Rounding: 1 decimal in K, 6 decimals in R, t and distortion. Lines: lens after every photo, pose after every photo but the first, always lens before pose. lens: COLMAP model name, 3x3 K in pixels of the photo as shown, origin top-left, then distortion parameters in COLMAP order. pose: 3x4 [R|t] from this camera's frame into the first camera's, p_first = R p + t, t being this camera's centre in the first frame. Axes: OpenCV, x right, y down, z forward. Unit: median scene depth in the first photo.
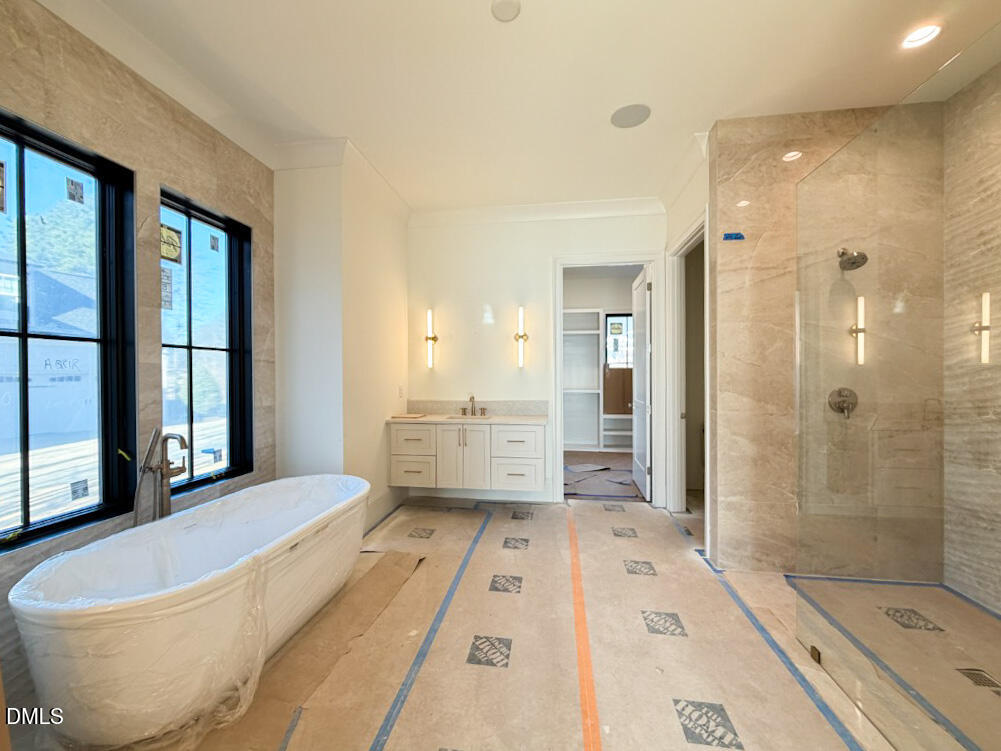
lens RADIAL K [[397.7, 0, 498.0], [0, 397.7, 375.2], [0, 0, 1]] dist [-0.000884, -0.000114]
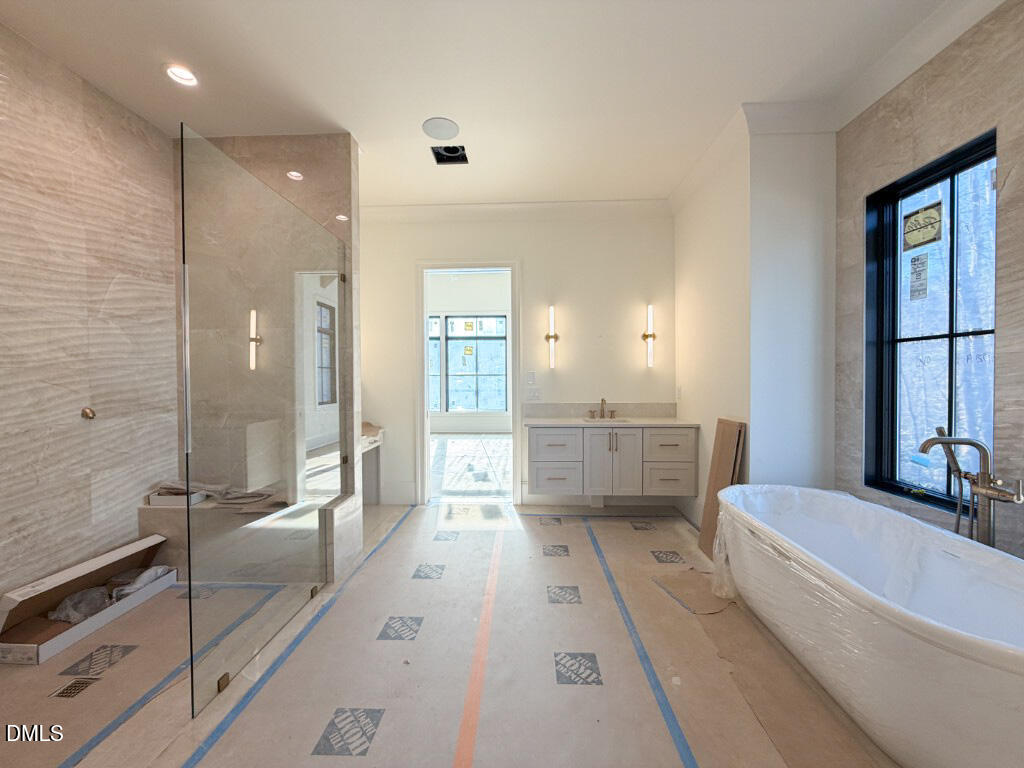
lens RADIAL K [[406.9, 0, 509.5], [0, 406.9, 383.7], [0, 0, 1]] dist [-0.000884, -0.000114]
pose [[-0.994315, 0.010596, -0.105954, 0.226983], [0.008103, 0.999681, 0.023928, 0.001204], [0.106174, 0.022933, -0.994083, 1.870391]]
